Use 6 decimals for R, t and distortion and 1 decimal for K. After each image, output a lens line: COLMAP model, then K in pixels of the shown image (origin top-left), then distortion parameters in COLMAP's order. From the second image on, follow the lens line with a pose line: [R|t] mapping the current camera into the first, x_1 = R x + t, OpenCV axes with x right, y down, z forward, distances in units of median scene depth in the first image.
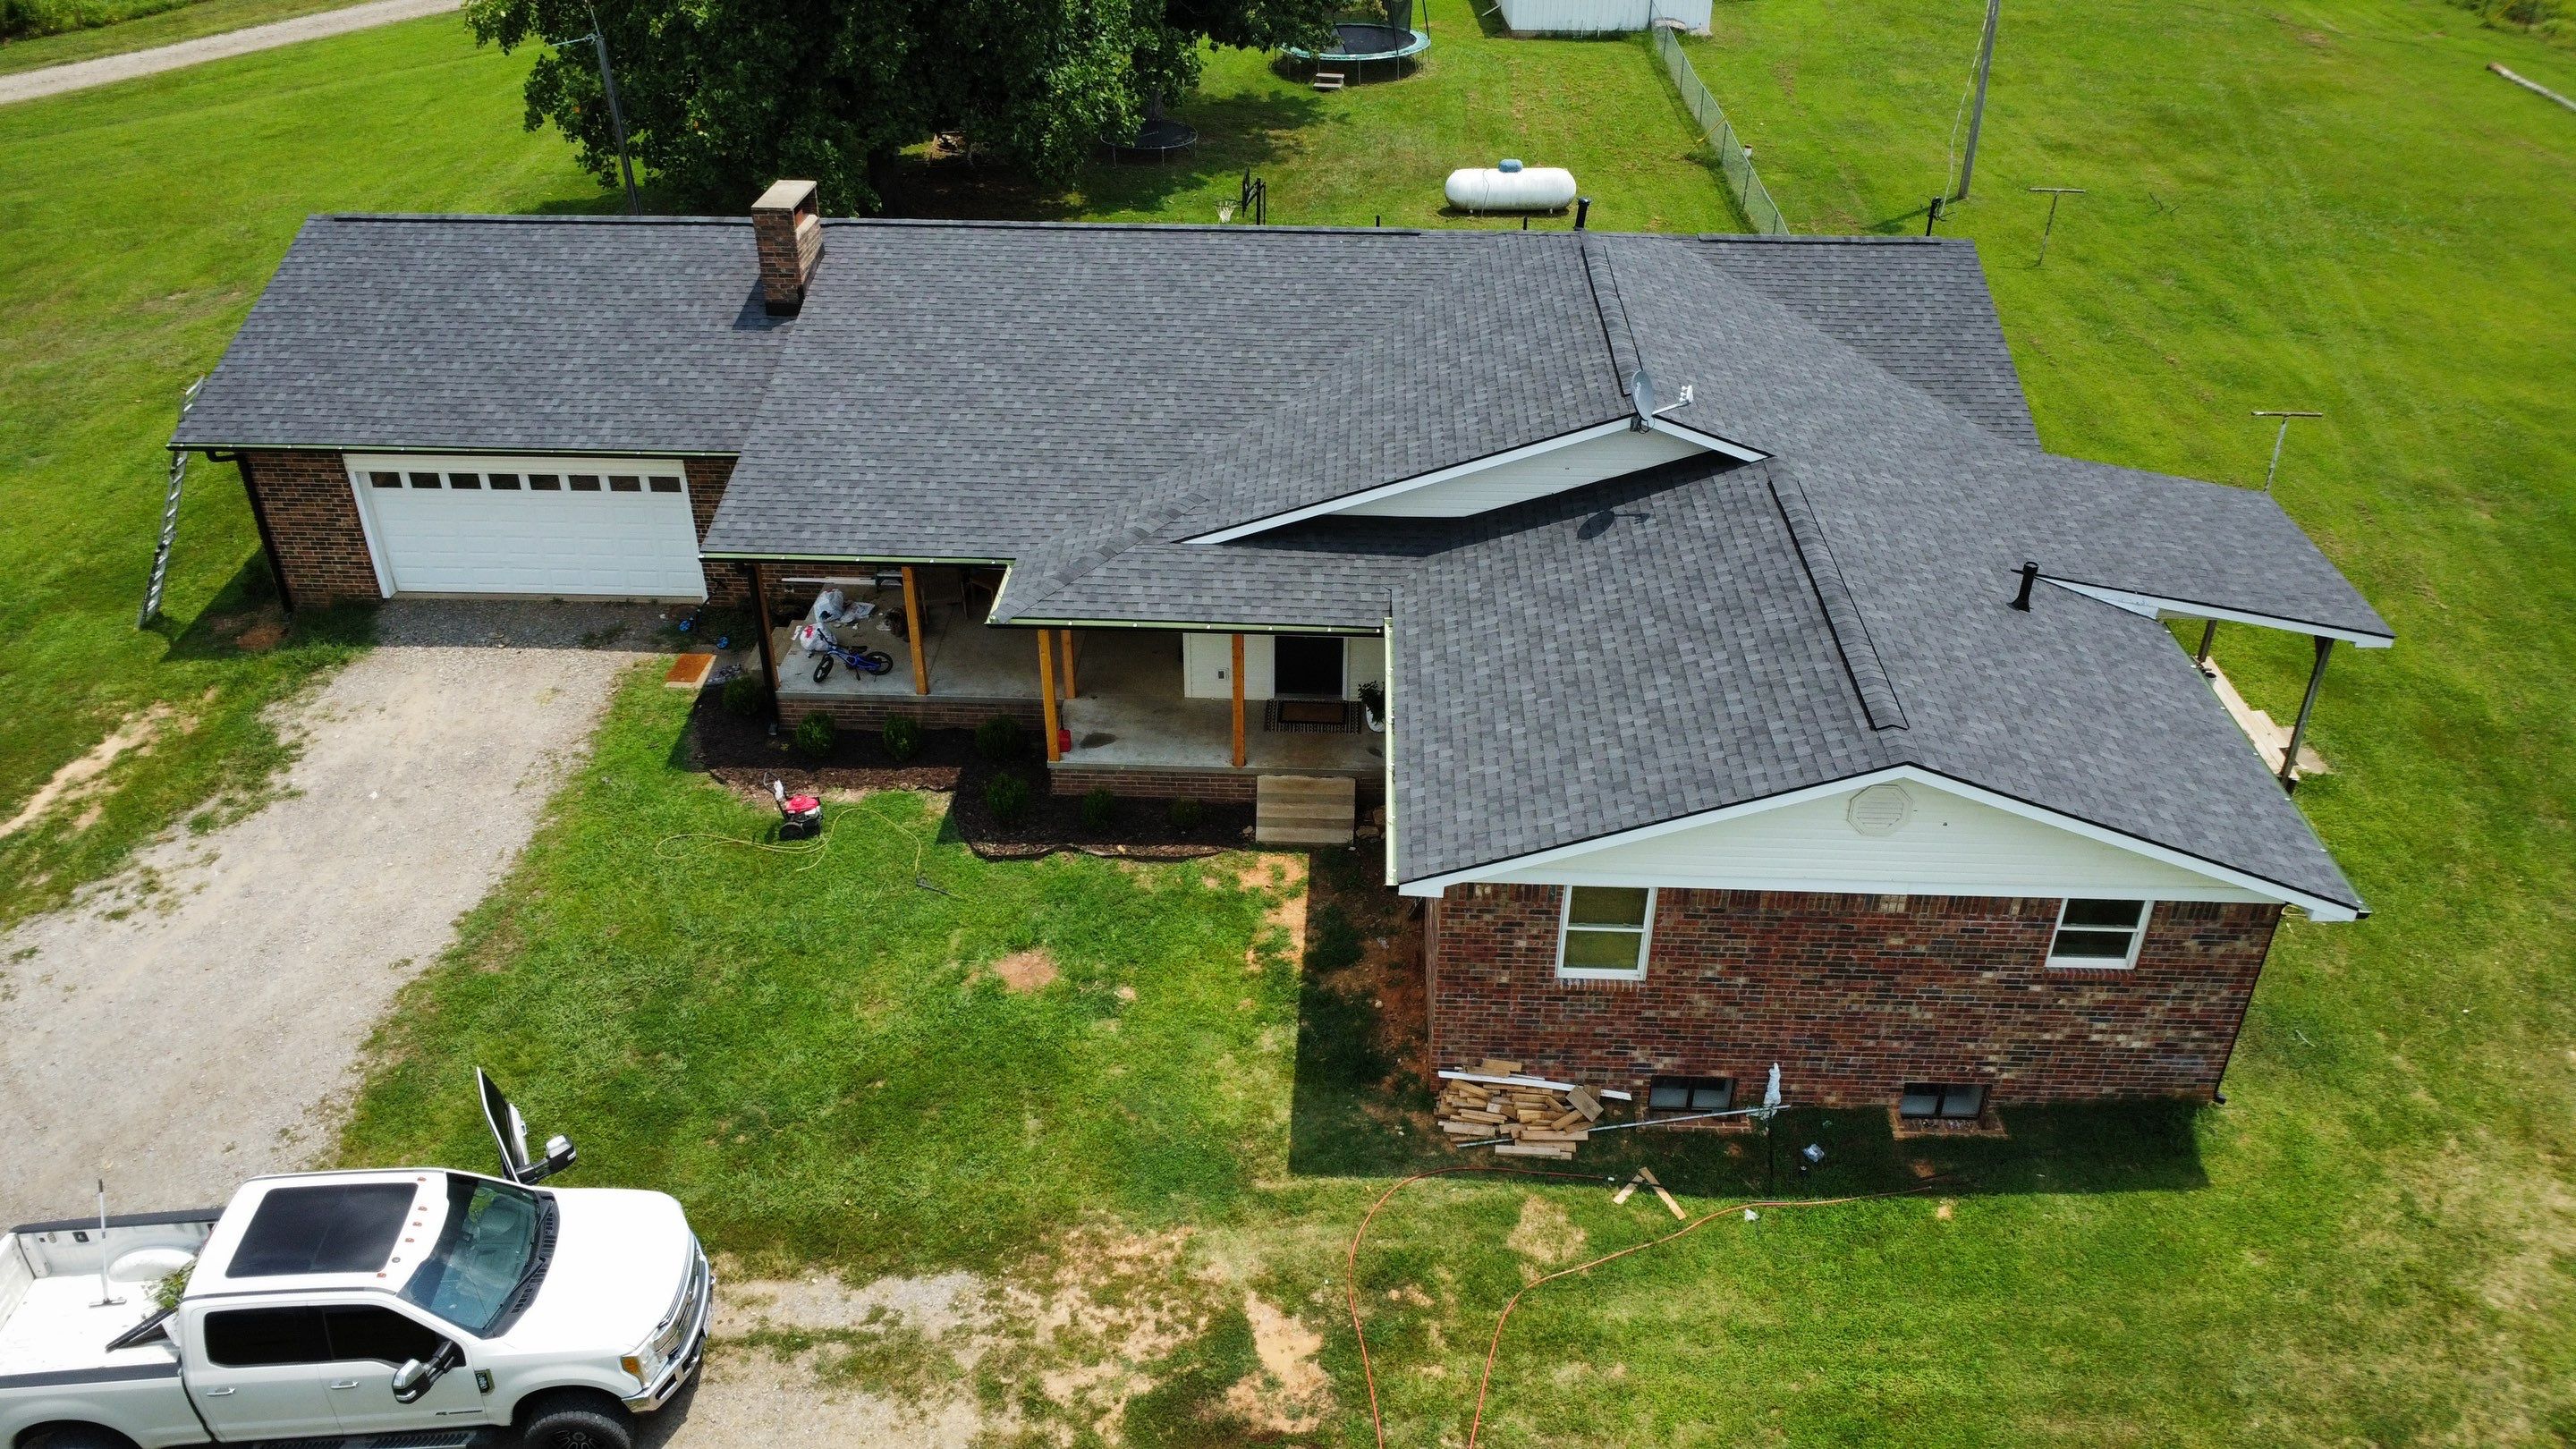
lens RADIAL K [[1862.4, 0, 1288.0], [0, 1862.4, 724.5], [0, 0, 1]] dist [-0.003816, -0.045816]
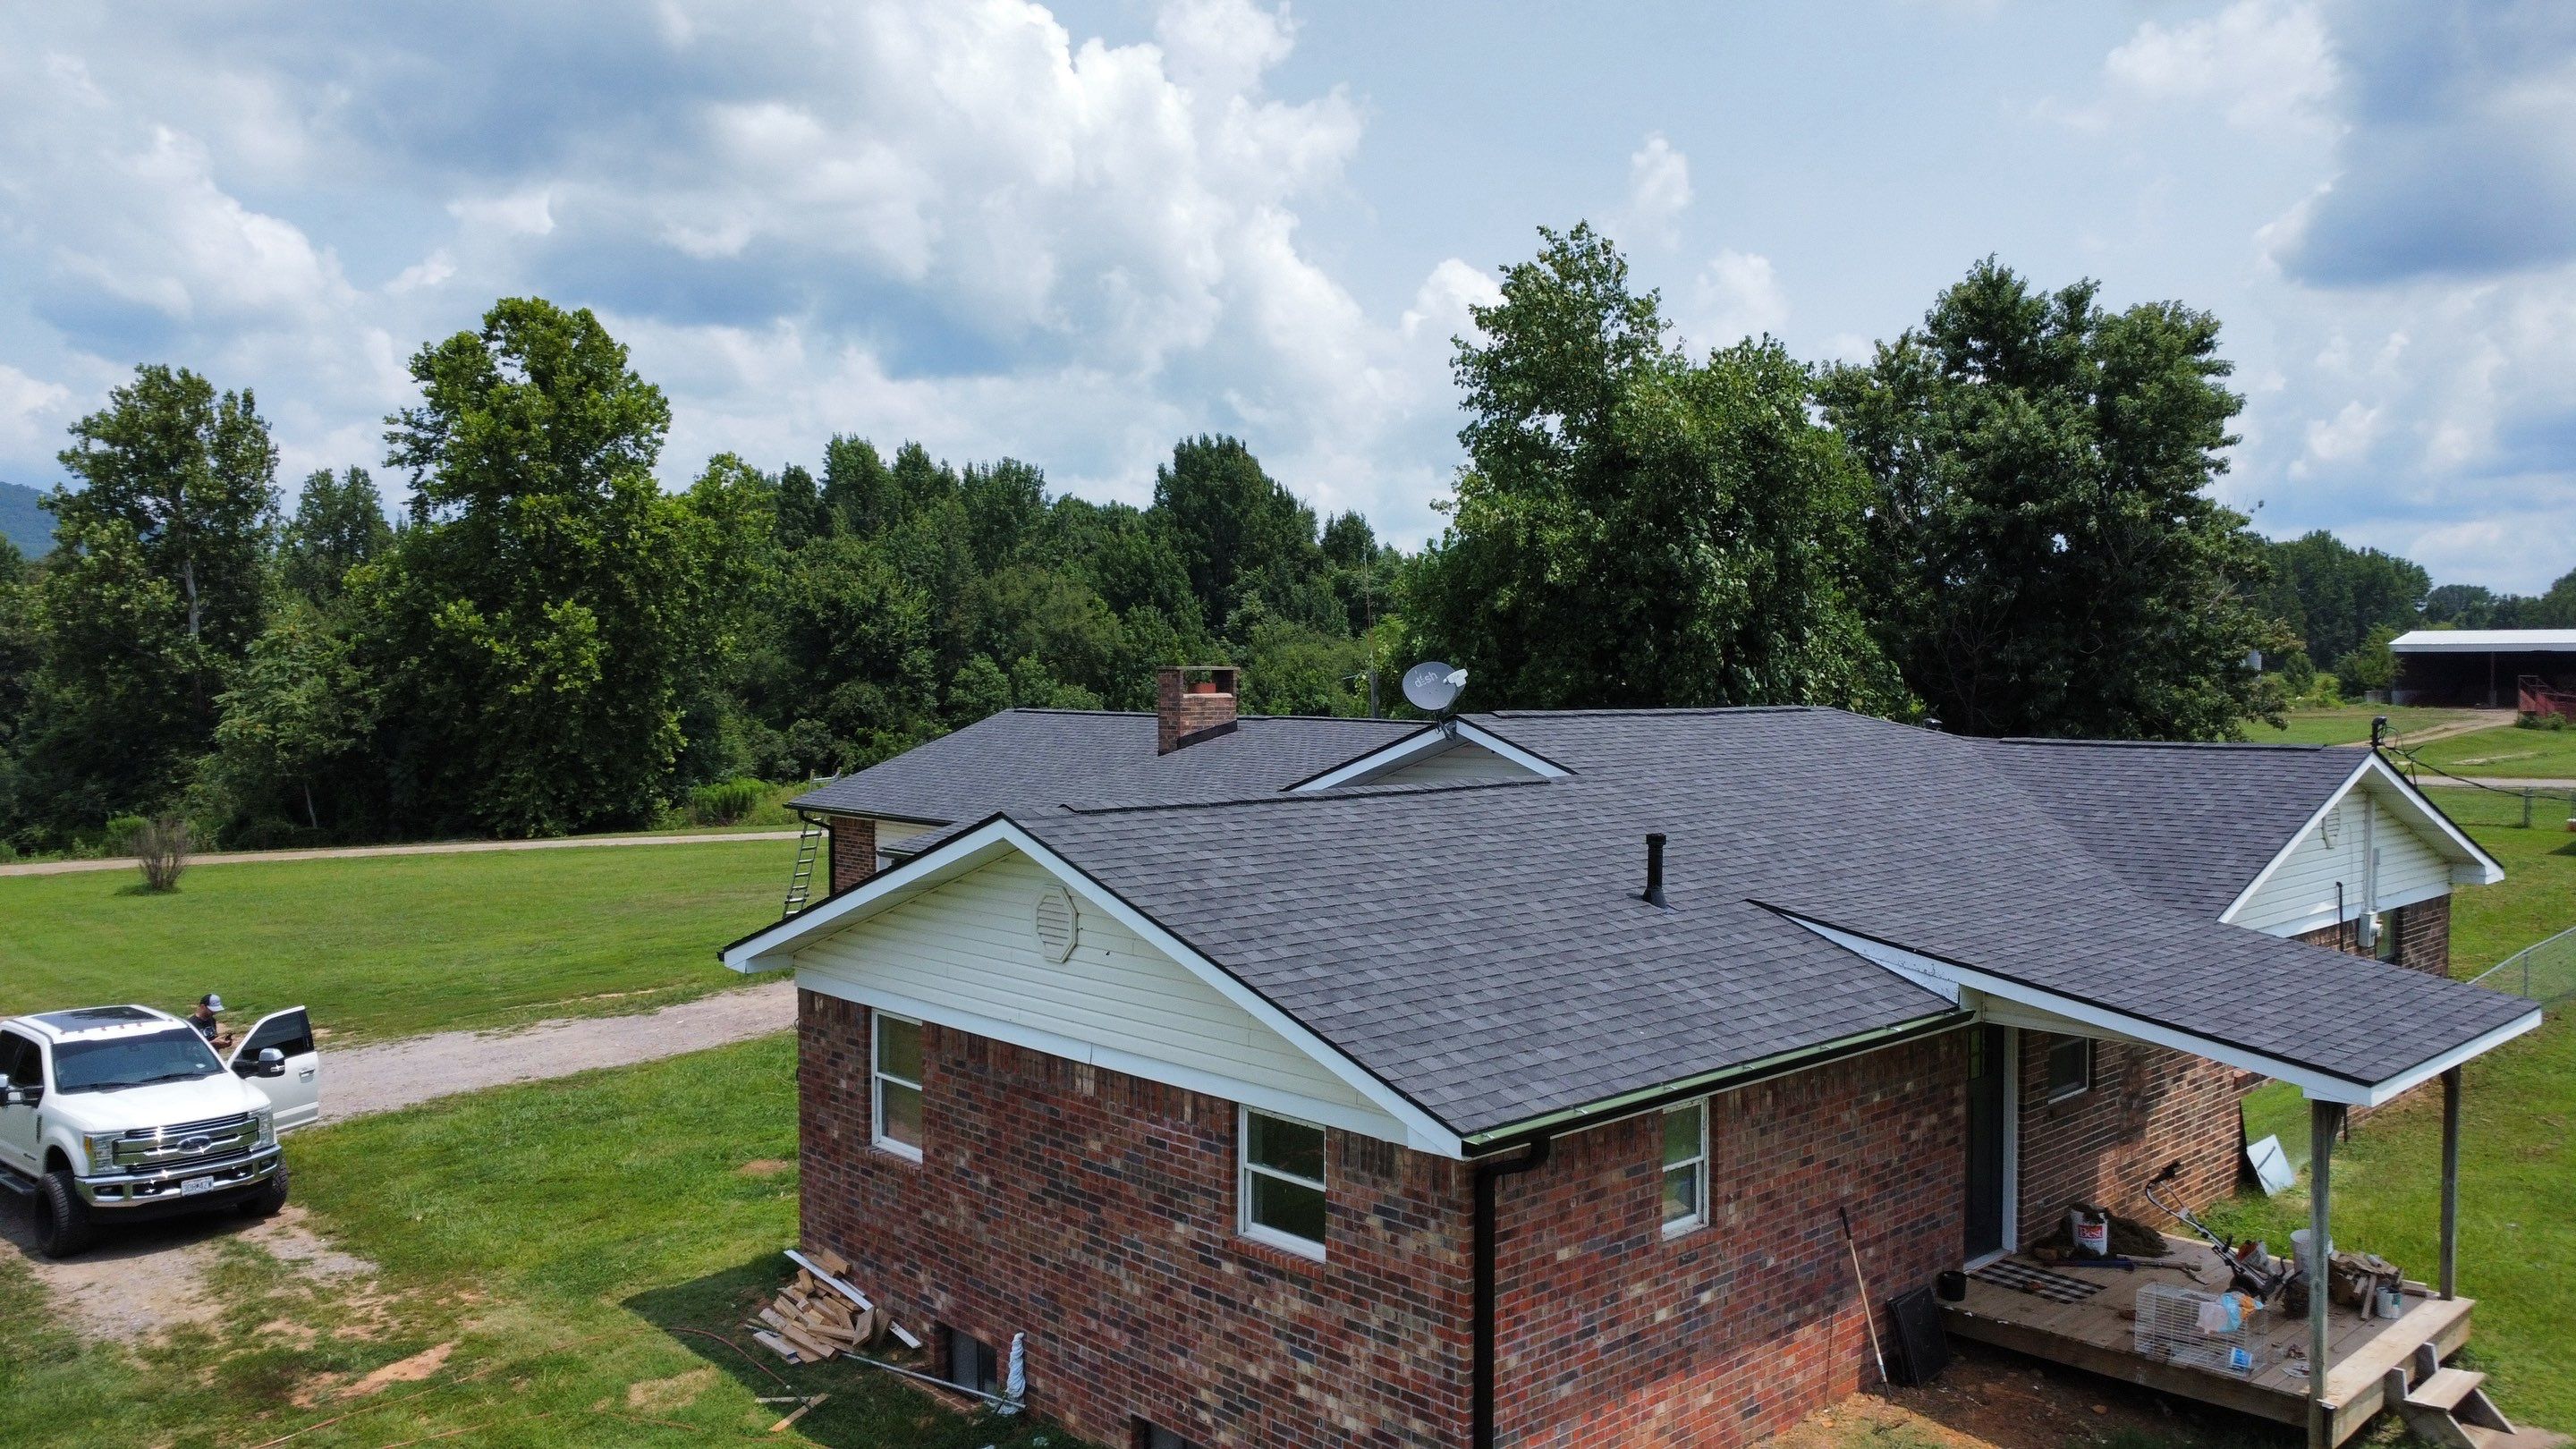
lens RADIAL K [[1862.4, 0, 1288.0], [0, 1862.4, 724.5], [0, 0, 1]] dist [-0.003816, -0.045816]
pose [[0.702333, 0.014570, -0.711699, 0.894956], [-0.372822, 0.859230, -0.350326, 0.201168], [0.606409, 0.511383, 0.608897, 0.505850]]
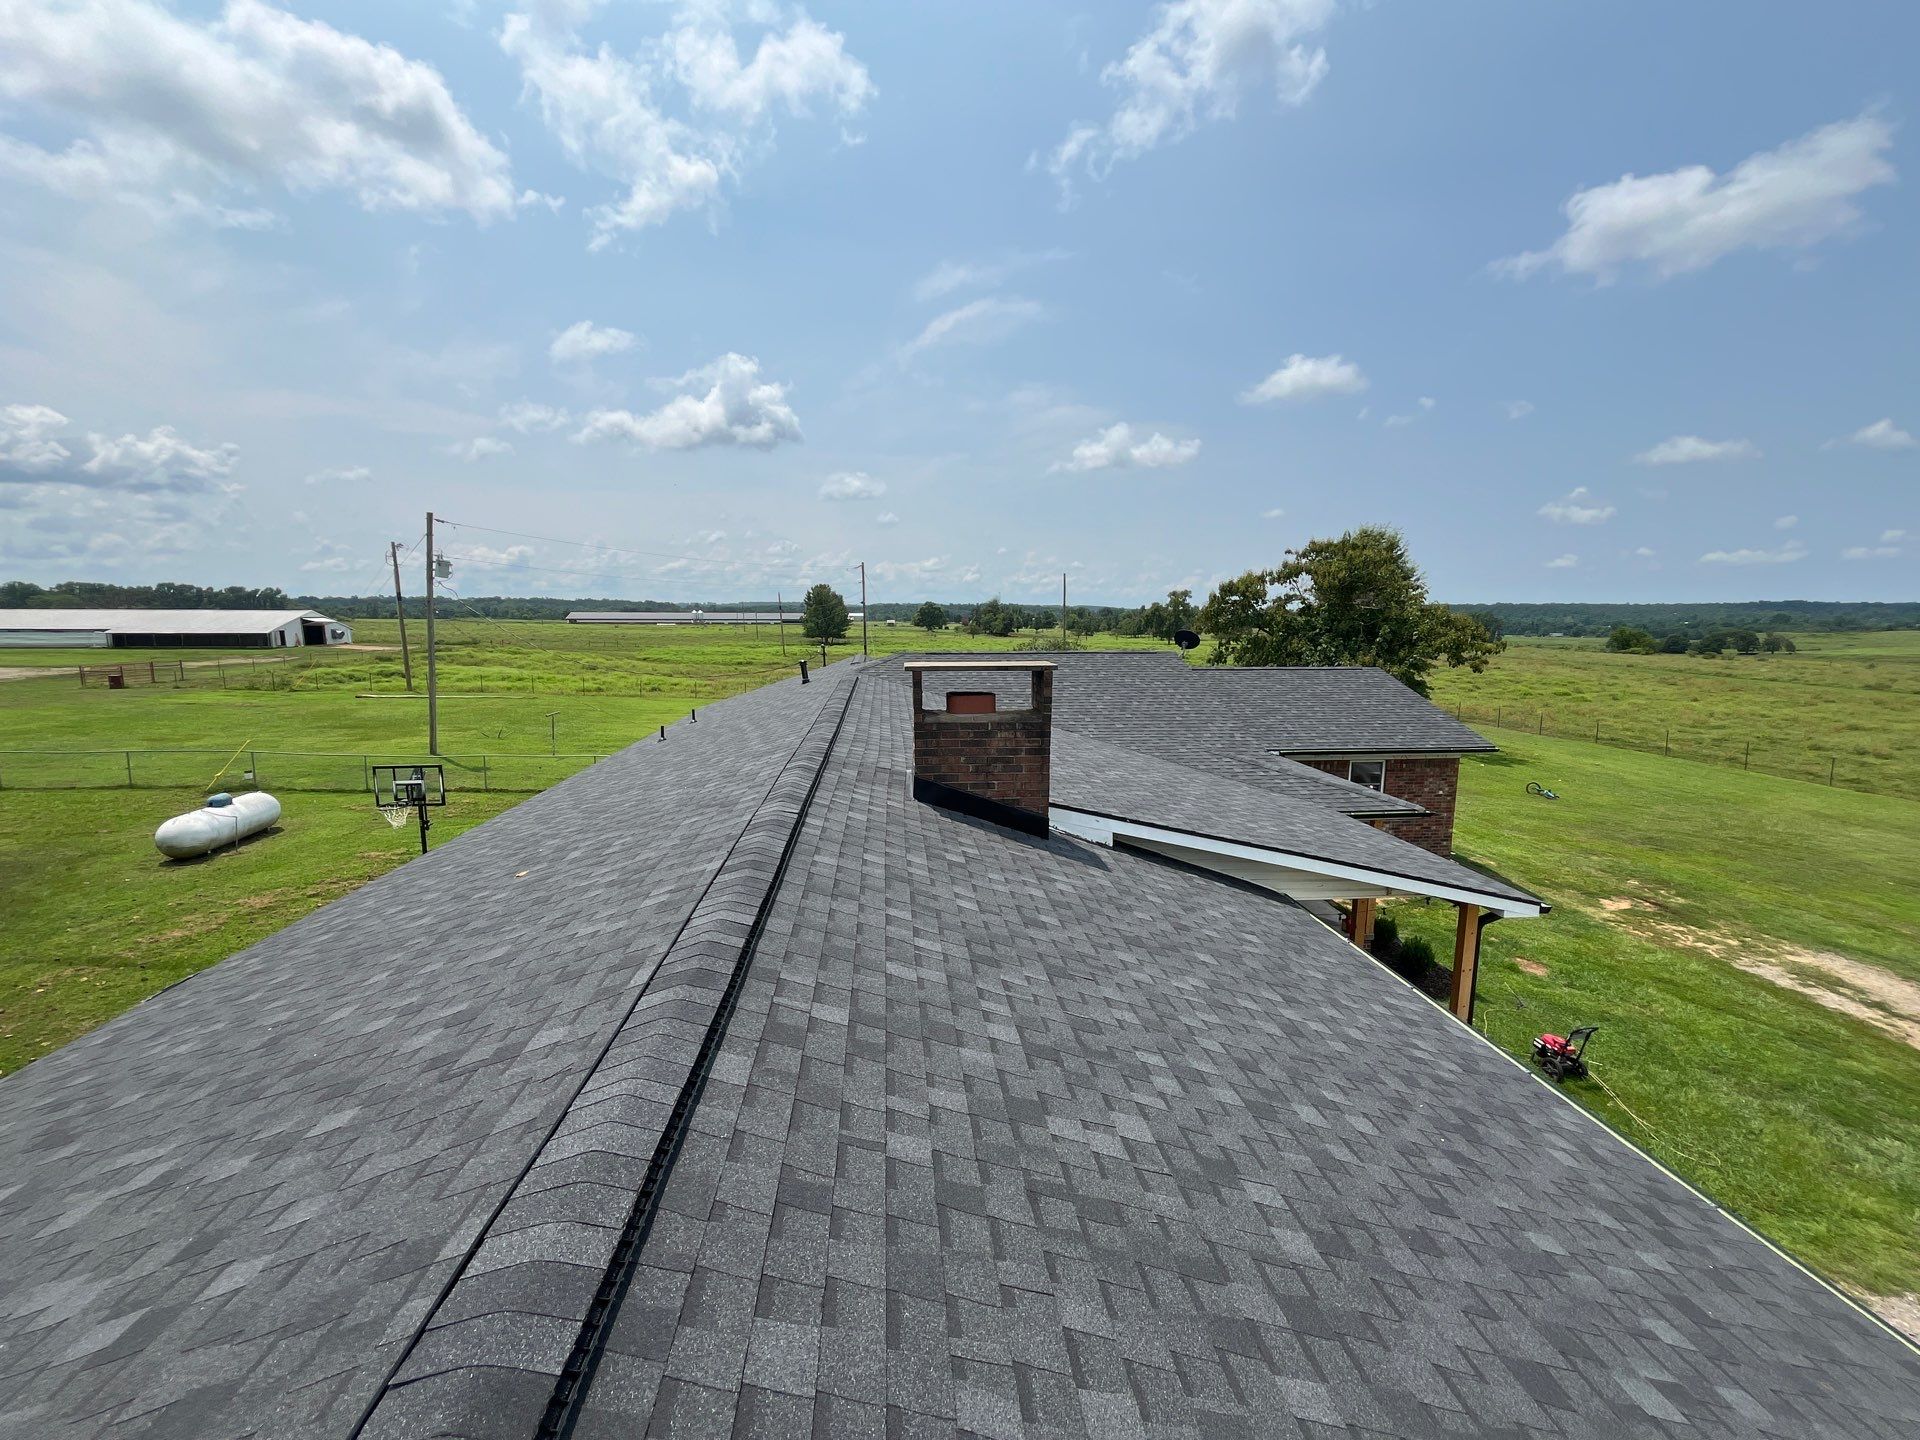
lens RADIAL K [[768.4, 0, 960.0], [0, 768.4, 720.0], [0, 0, 1]] dist [-0.004546, 0.000109]
pose [[-0.128172, -0.145273, 0.981054, -0.791145], [0.524045, 0.829916, 0.191357, -0.480522], [-0.841991, 0.538643, -0.030242, 1.520100]]
